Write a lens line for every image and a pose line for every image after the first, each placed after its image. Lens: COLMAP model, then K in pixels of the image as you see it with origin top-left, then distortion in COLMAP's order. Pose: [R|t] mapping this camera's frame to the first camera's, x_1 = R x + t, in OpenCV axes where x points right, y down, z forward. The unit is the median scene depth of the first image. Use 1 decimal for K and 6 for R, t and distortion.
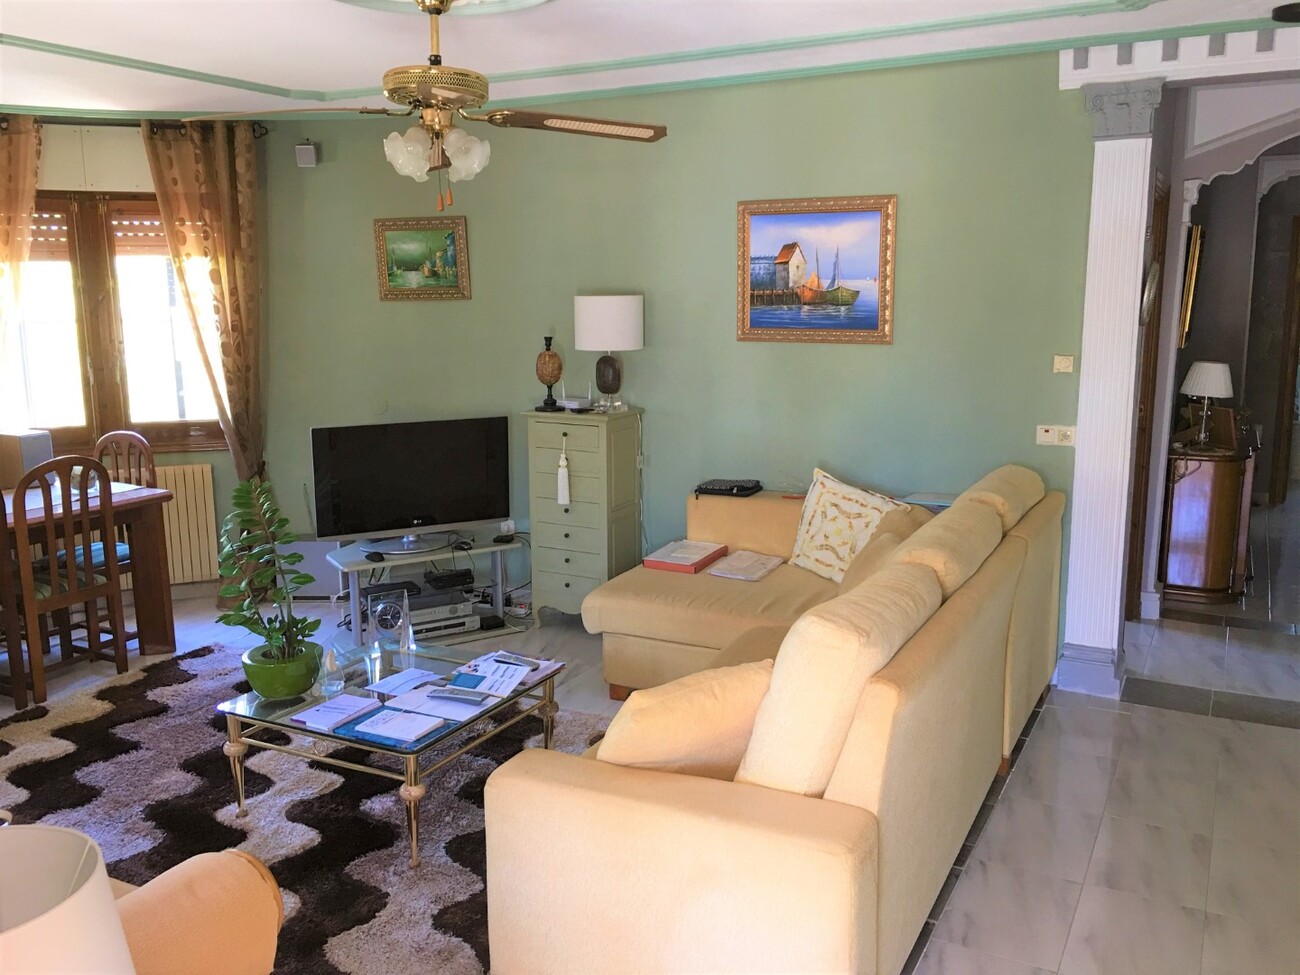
lens RADIAL K [[1112.6, 0, 661.8], [0, 1112.6, 480.8], [0, 0, 1]] dist [0.072026, -0.099013]
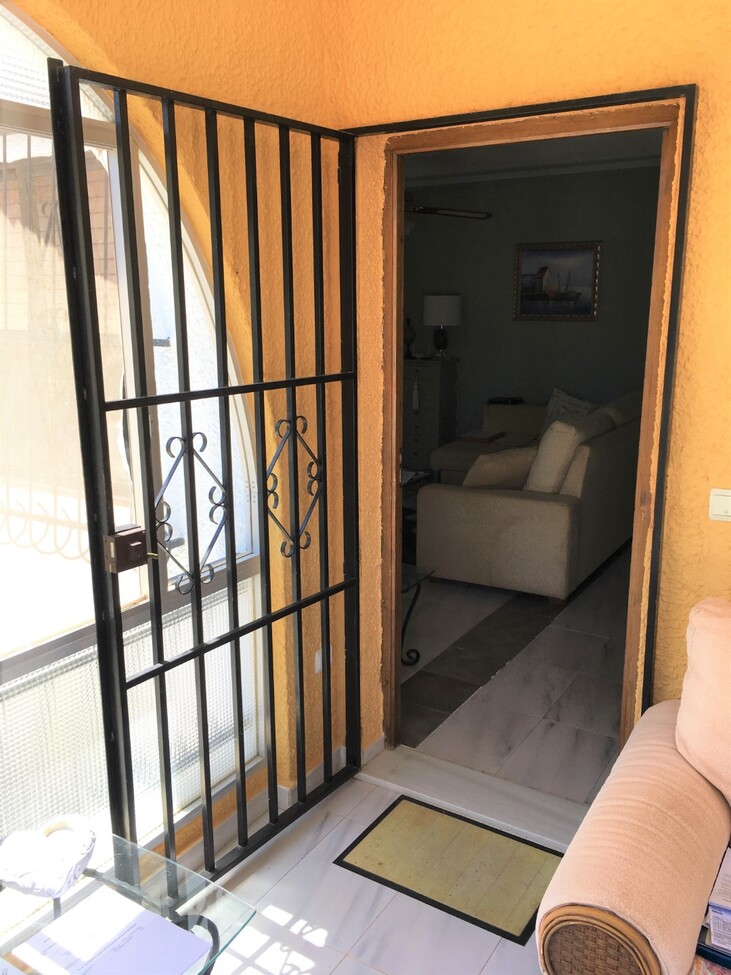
lens RADIAL K [[834.5, 0, 370.6], [0, 834.5, 487.4], [0, 0, 1]] dist [0.072026, -0.099013]
pose [[0.997670, 0.020140, -0.065179, -0.068556], [-0.016911, 0.998620, 0.049720, 0.082551], [0.066091, -0.048502, 0.996634, -0.398335]]
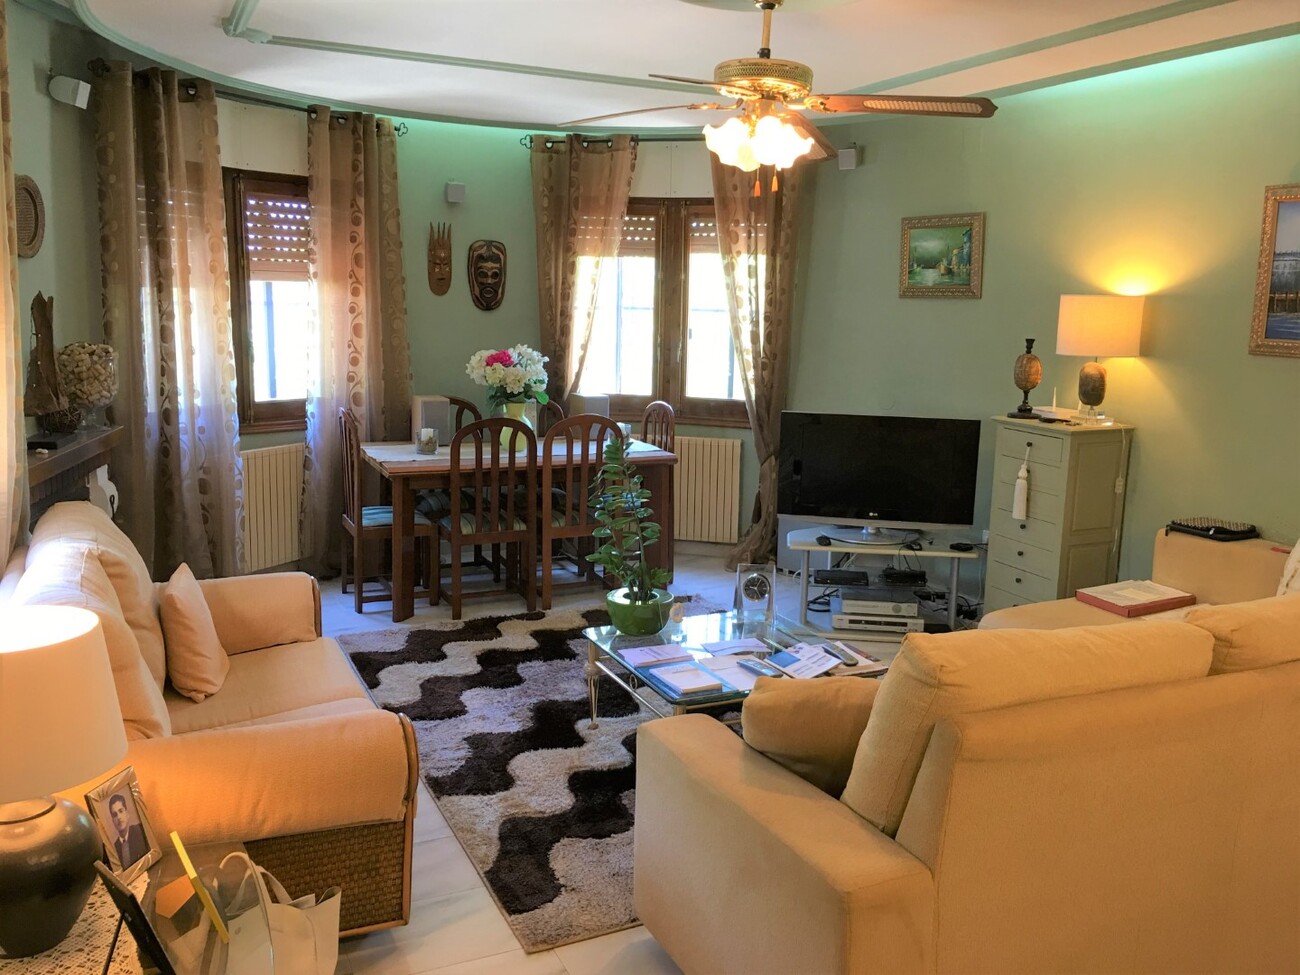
lens RADIAL K [[1112.6, 0, 658.8], [0, 1112.6, 481.5], [0, 0, 1]] dist [0.072026, -0.099013]
pose [[0.795462, 0.129051, -0.592104, 0.219833], [-0.134885, 0.990256, 0.034618, -0.001618], [0.590802, 0.052328, 0.805118, 0.069163]]
